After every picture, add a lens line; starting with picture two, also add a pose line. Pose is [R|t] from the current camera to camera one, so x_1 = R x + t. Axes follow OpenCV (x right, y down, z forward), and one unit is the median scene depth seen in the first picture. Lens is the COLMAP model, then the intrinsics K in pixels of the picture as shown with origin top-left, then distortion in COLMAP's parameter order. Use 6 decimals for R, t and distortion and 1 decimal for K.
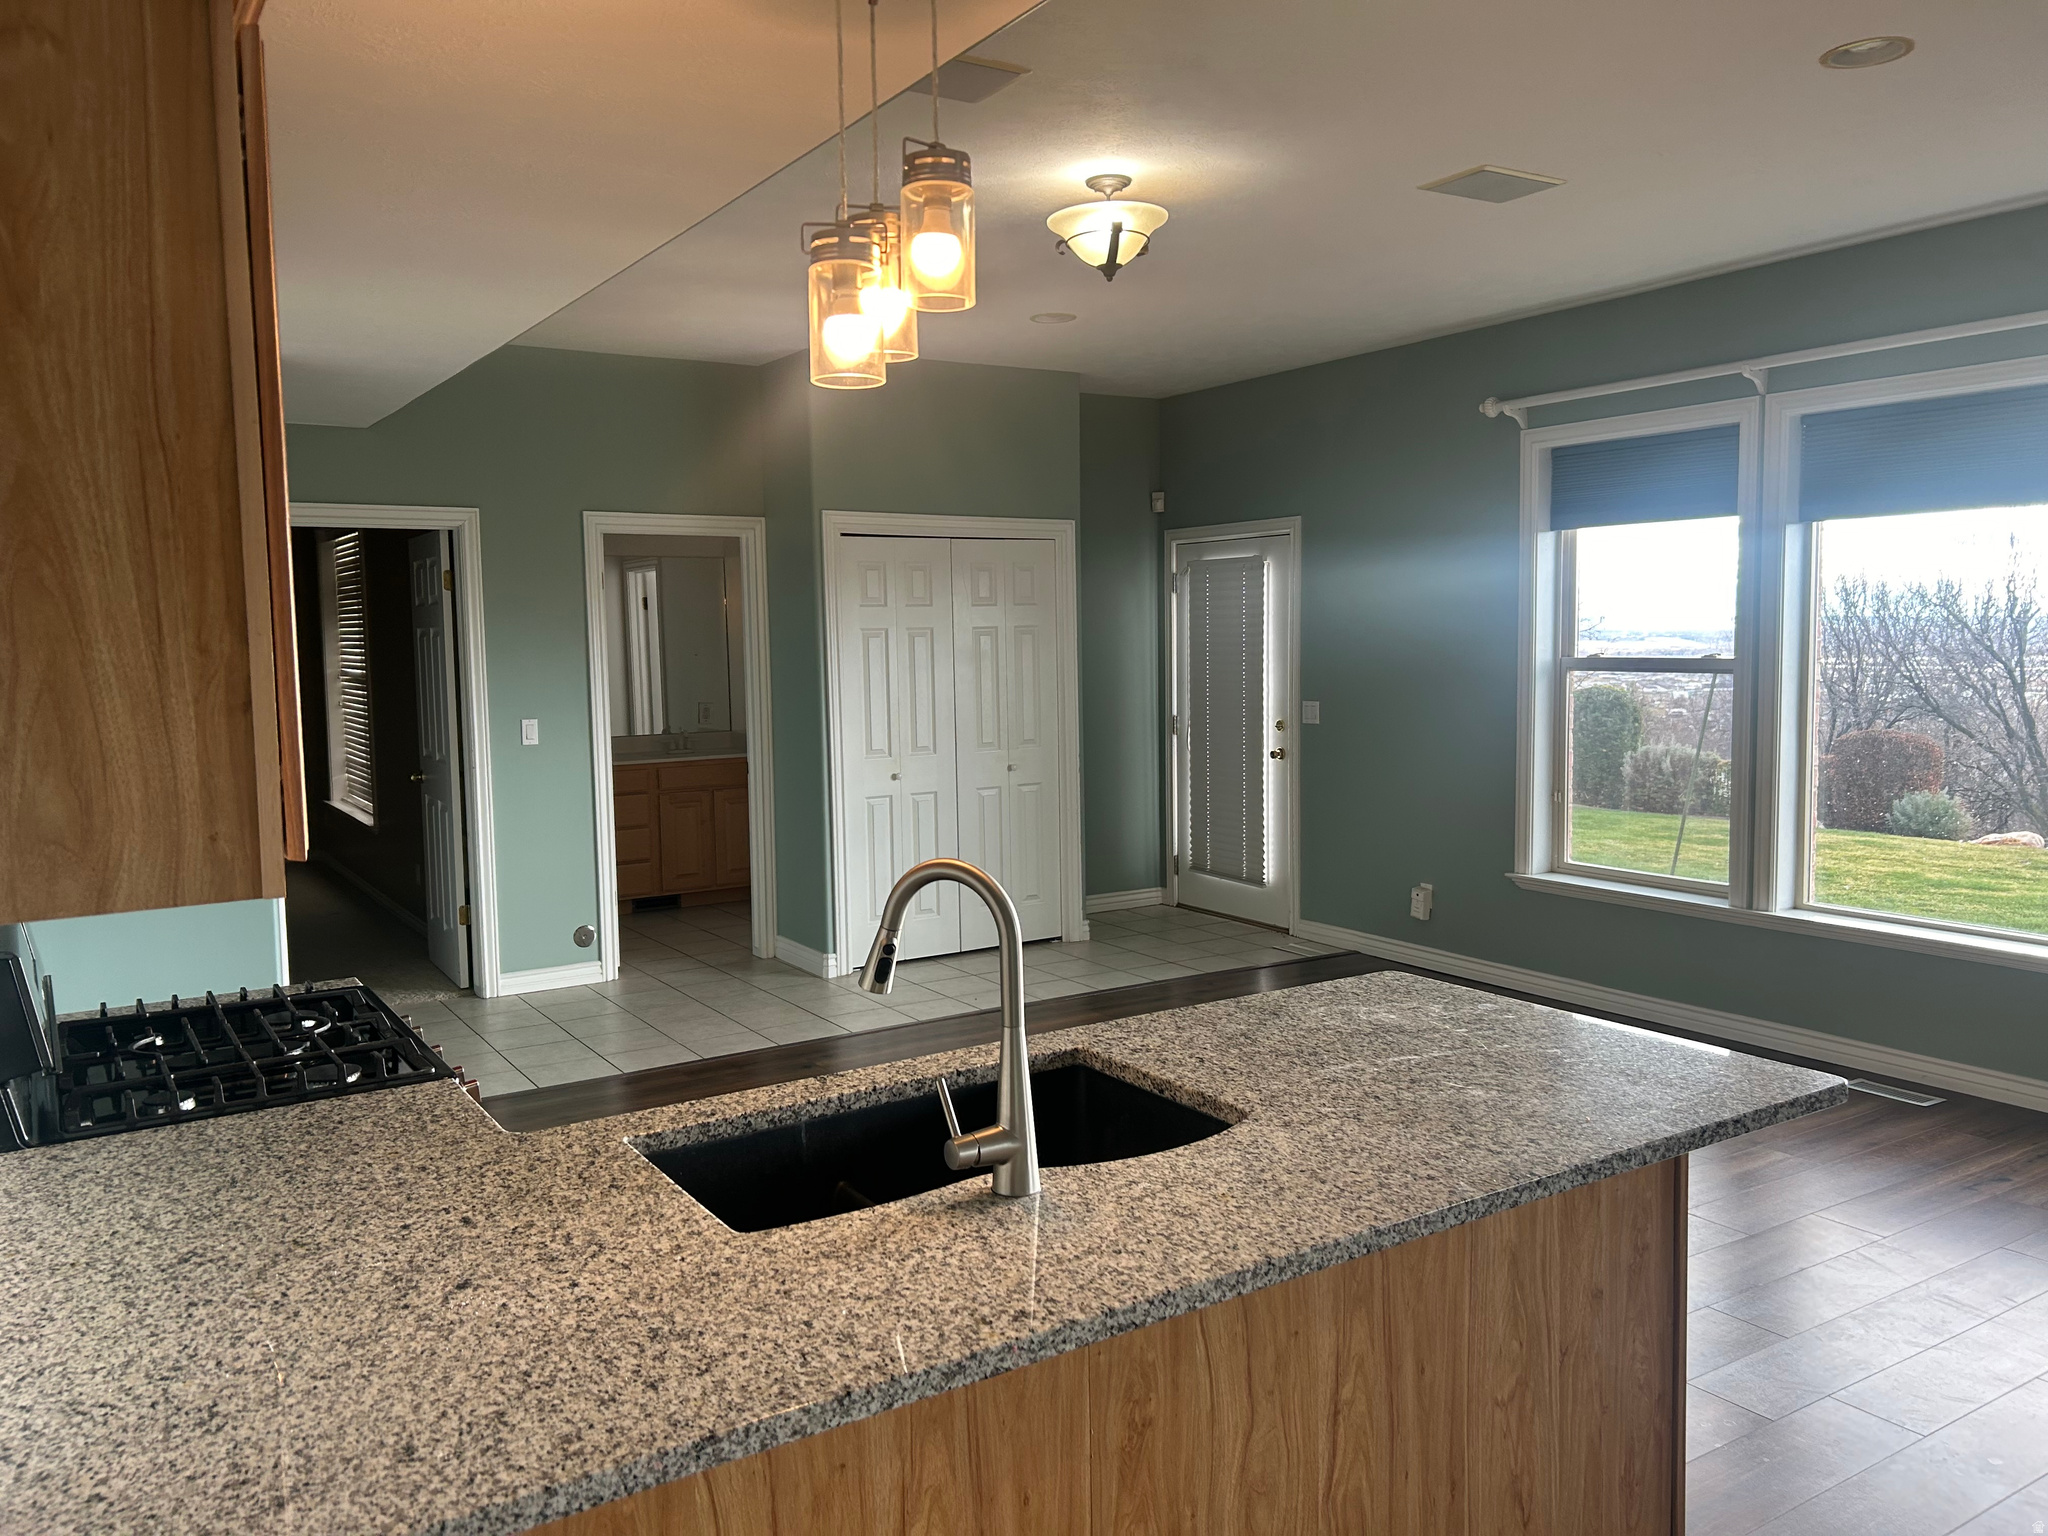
lens RADIAL K [[1542.9, 0, 988.4], [0, 1542.9, 766.0], [0, 0, 1]] dist [0.029405, -0.034029]
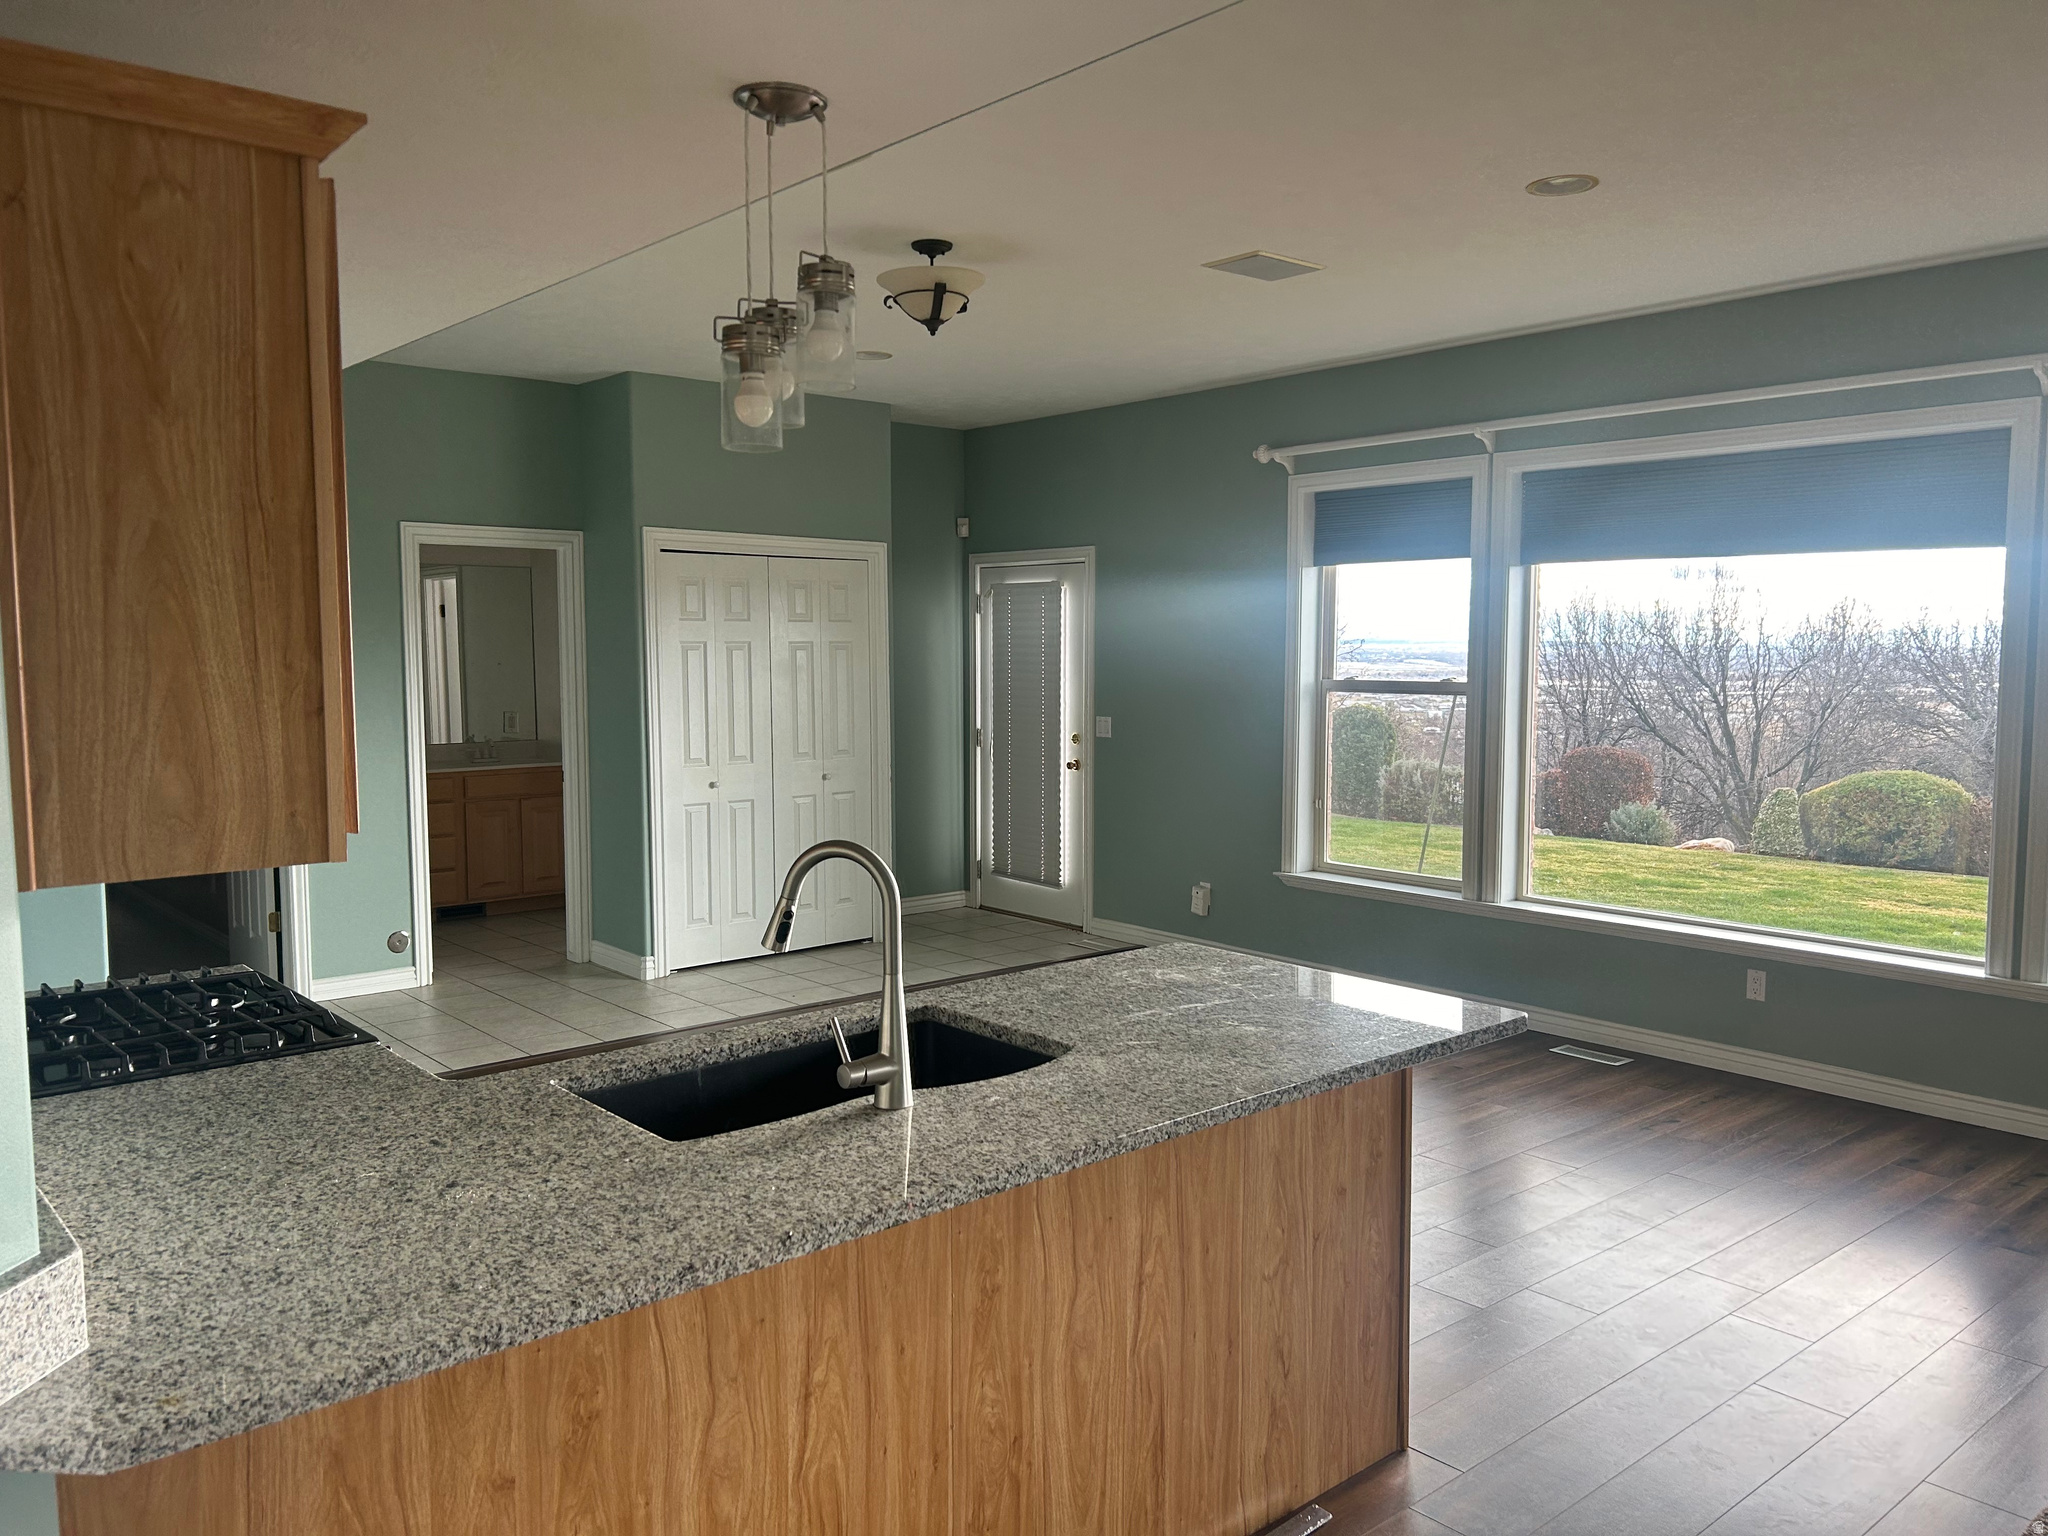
lens RADIAL K [[1542.9, 0, 1019.0], [0, 1542.9, 768.7], [0, 0, 1]] dist [0.029405, -0.034029]
pose [[0.987731, 0.004276, 0.156109, -0.059766], [-0.003204, 0.999970, -0.007122, 0.008891], [-0.156135, 0.006534, 0.987714, -0.190779]]
